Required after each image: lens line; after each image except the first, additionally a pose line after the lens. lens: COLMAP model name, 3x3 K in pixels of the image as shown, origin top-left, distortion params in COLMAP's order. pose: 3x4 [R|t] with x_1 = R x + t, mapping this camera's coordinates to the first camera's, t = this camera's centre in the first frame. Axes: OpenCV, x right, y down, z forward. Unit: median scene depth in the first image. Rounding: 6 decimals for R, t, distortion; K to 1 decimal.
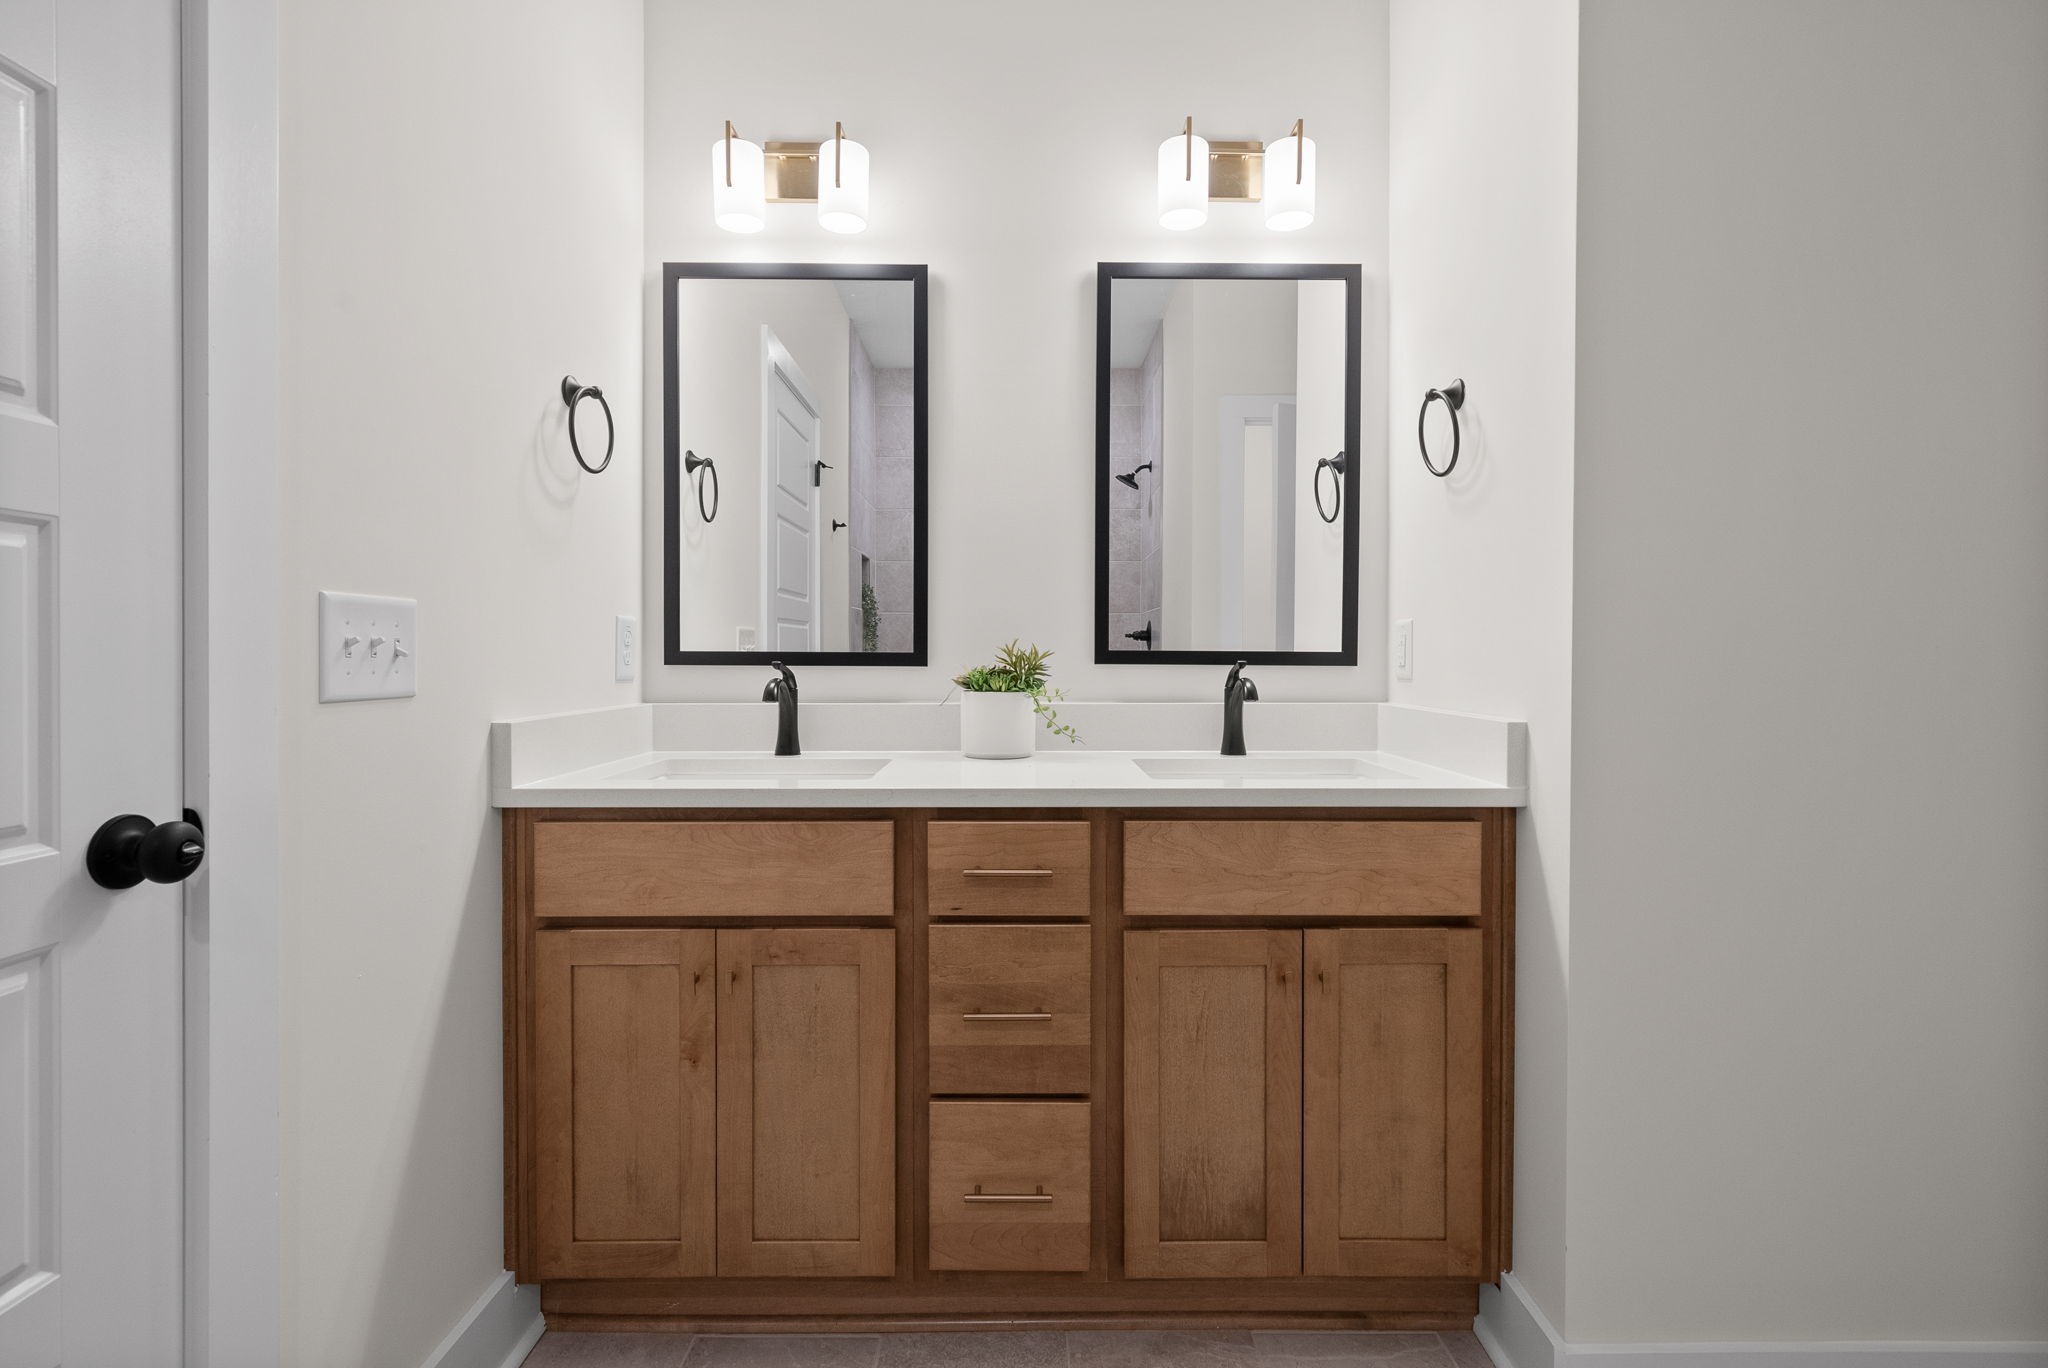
lens RADIAL K [[958.9, 0, 1017.1], [0, 958.9, 664.8], [0, 0, 1]] dist [-0.008942, -0.000151]
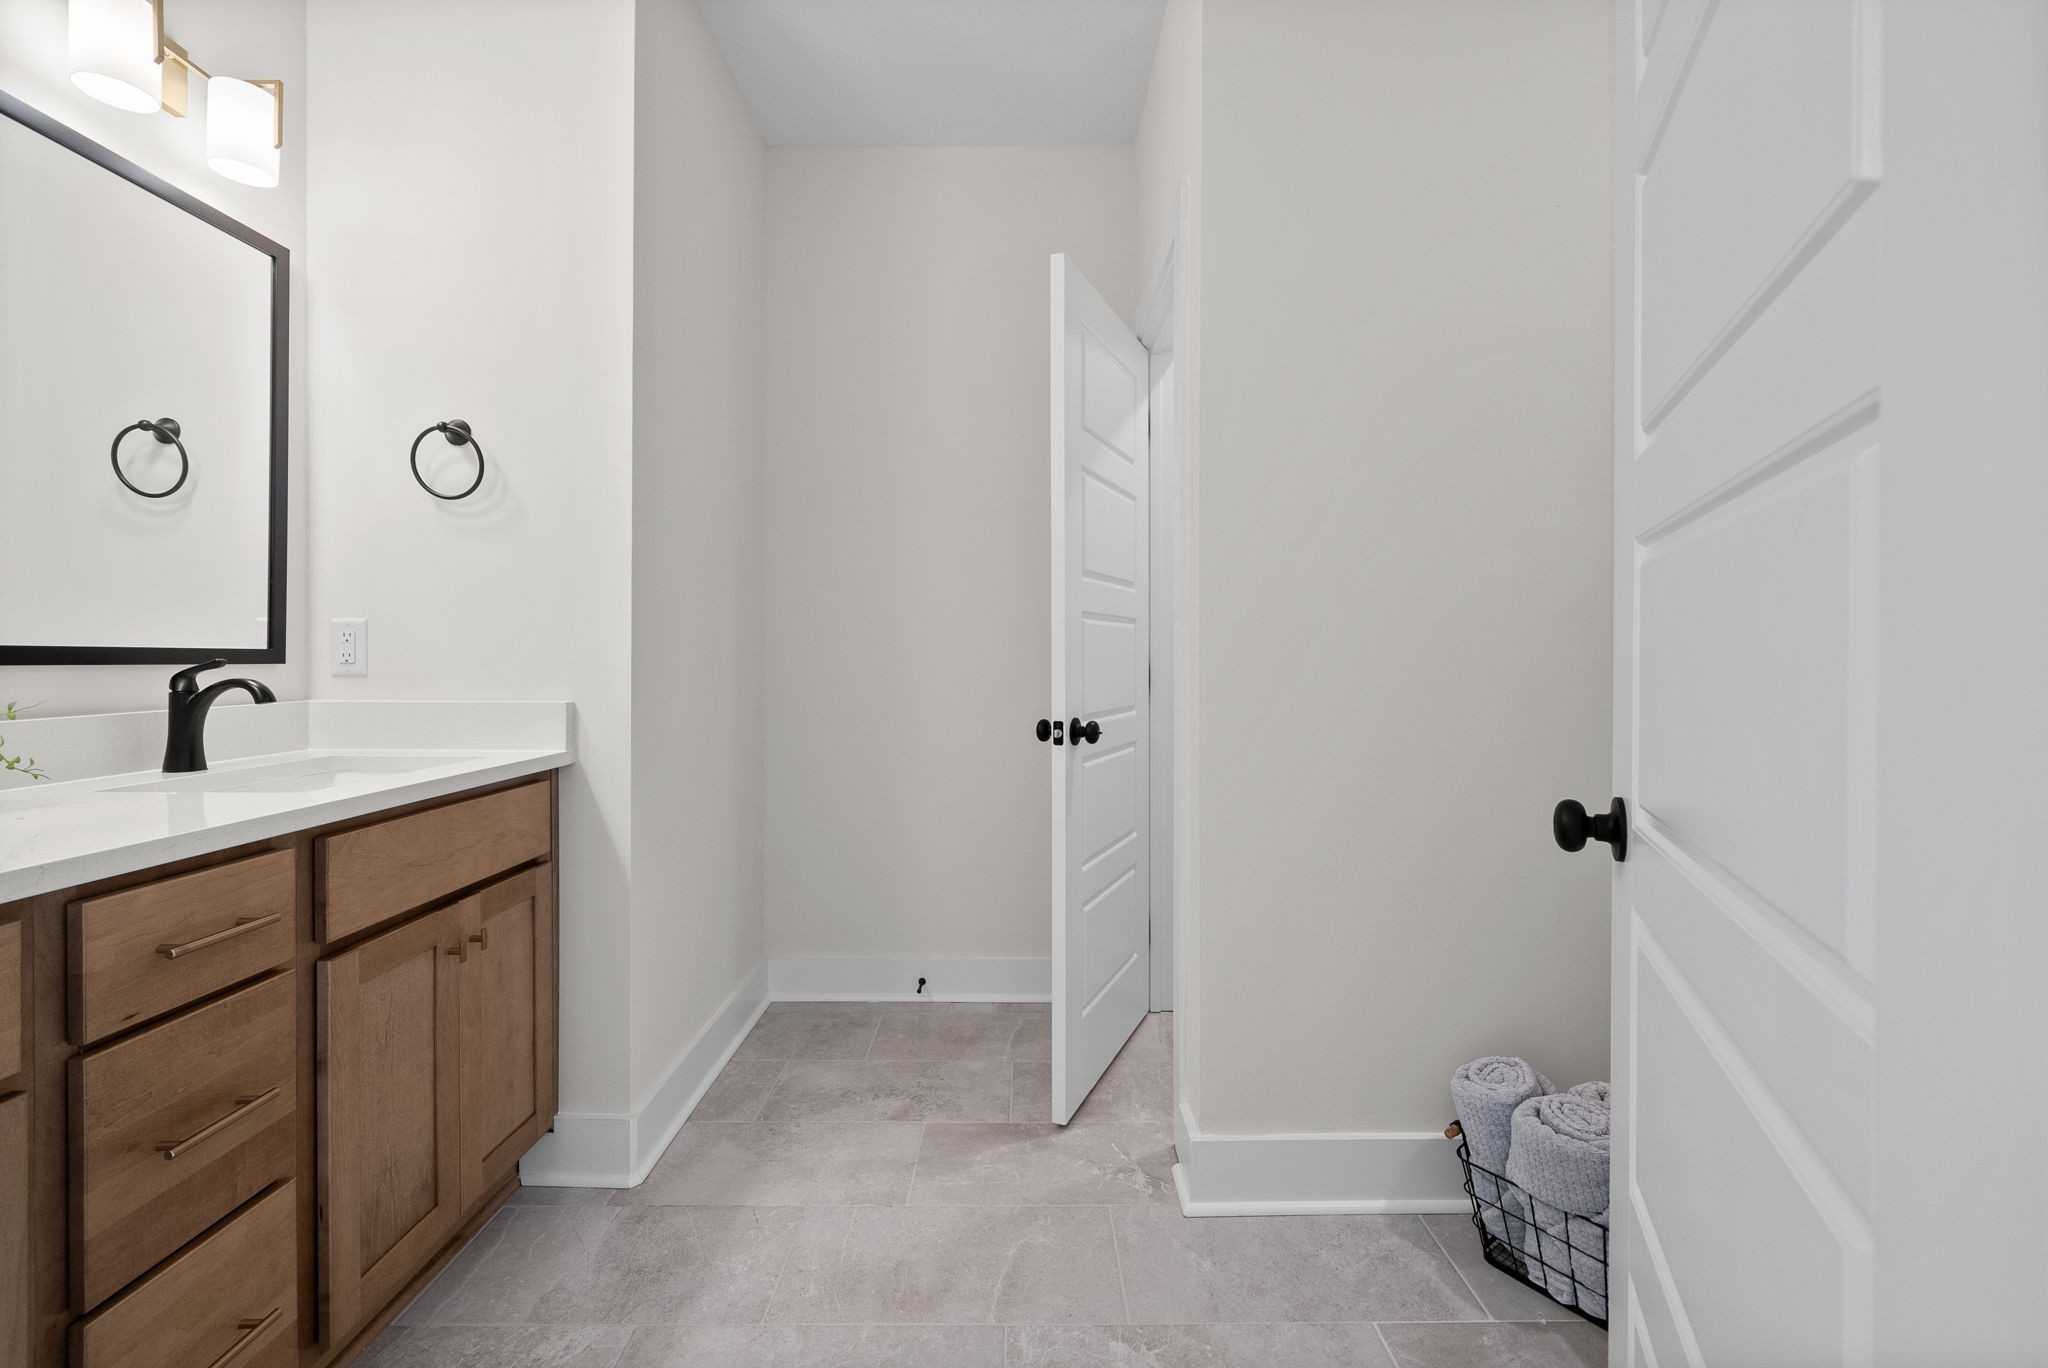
lens RADIAL K [[854.5, 0, 1018.9], [0, 854.5, 668.5], [0, 0, 1]] dist [-0.001823, -0.000256]
pose [[-0.008588, -0.014984, 0.999851, -0.646764], [0.006067, 0.999869, 0.015037, -0.003139], [-0.999945, 0.006195, -0.008496, 0.339789]]
